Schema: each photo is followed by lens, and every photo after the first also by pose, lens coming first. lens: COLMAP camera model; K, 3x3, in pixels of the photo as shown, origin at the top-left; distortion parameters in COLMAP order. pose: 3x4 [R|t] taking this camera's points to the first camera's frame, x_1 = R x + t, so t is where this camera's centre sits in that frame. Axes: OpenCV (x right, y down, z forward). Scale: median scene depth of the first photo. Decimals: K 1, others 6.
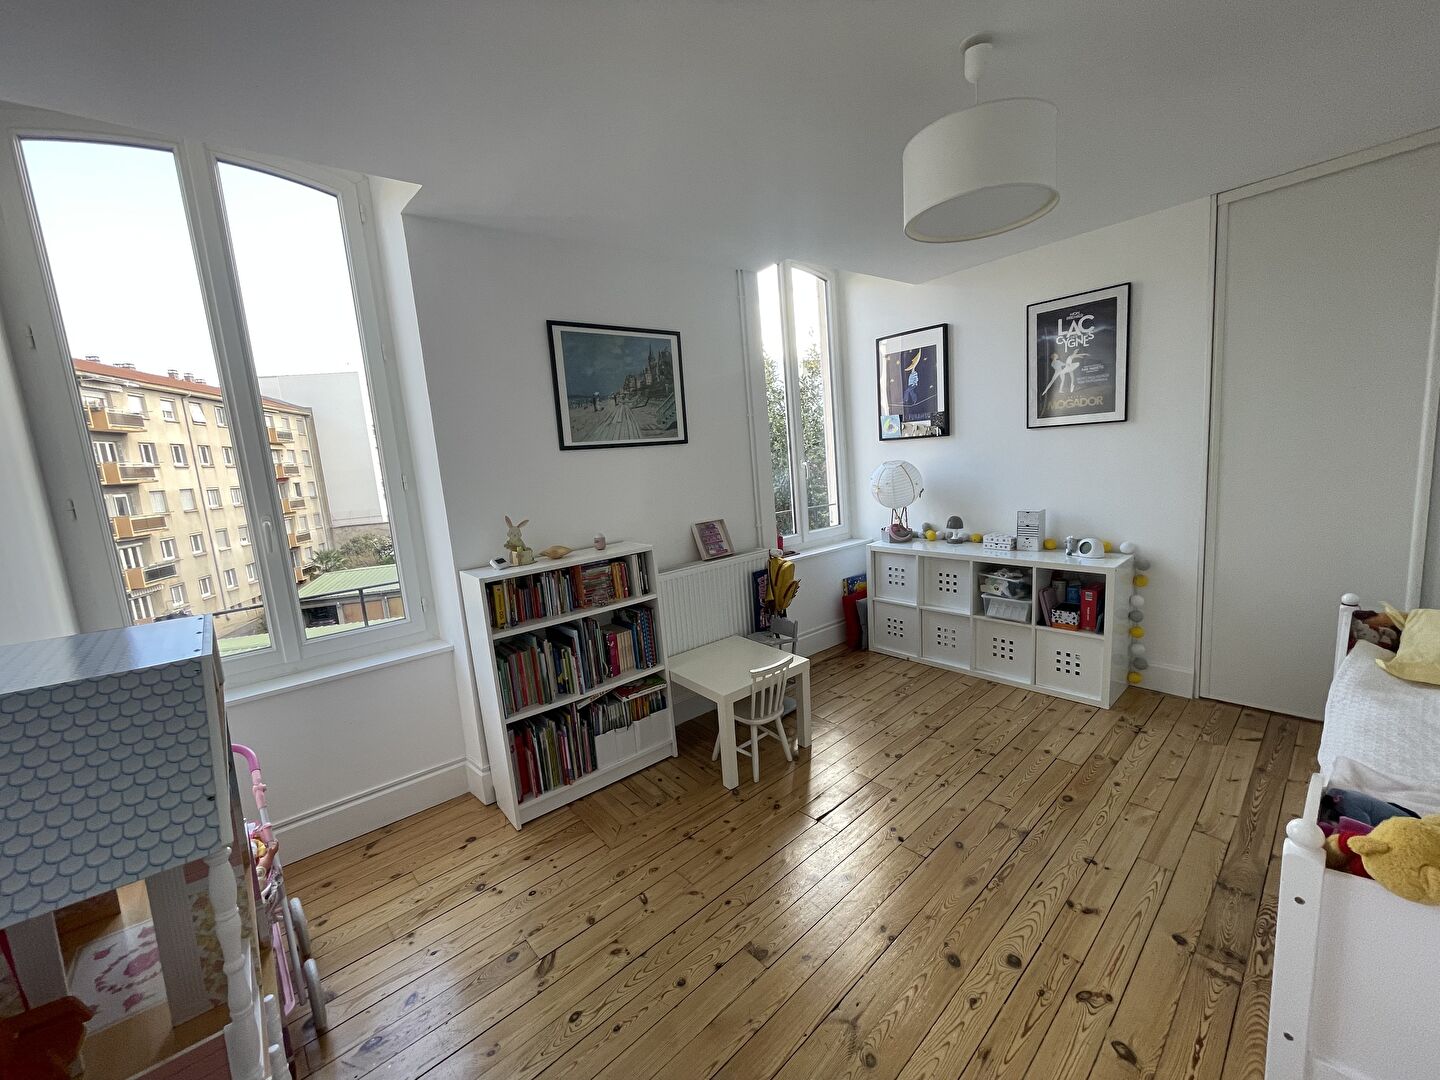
lens RADIAL K [[576.5, 0, 722.7], [0, 576.5, 538.6], [0, 0, 1]] dist [-0.004587, 0.000434]
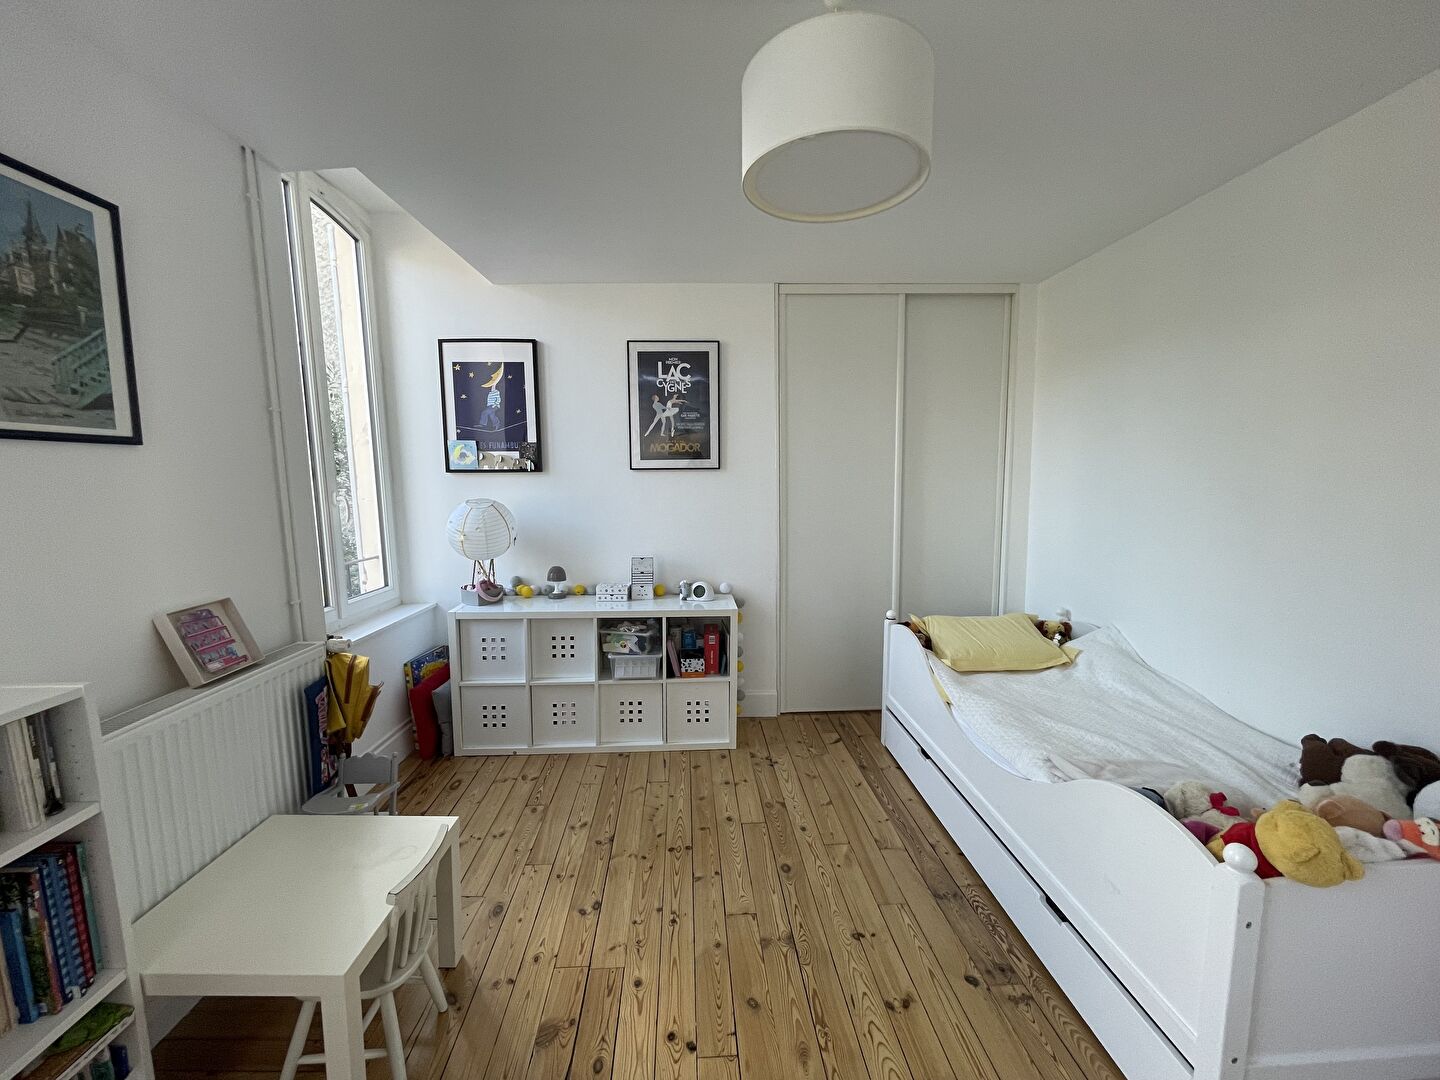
lens RADIAL K [[576.5, 0, 717.4], [0, 576.5, 538.6], [0, 0, 1]] dist [-0.004587, 0.000434]
pose [[0.625918, -0.017422, 0.779695, -0.129574], [0.076730, 0.996276, -0.039336, -0.033459], [-0.776105, 0.084447, 0.624923, 0.337376]]
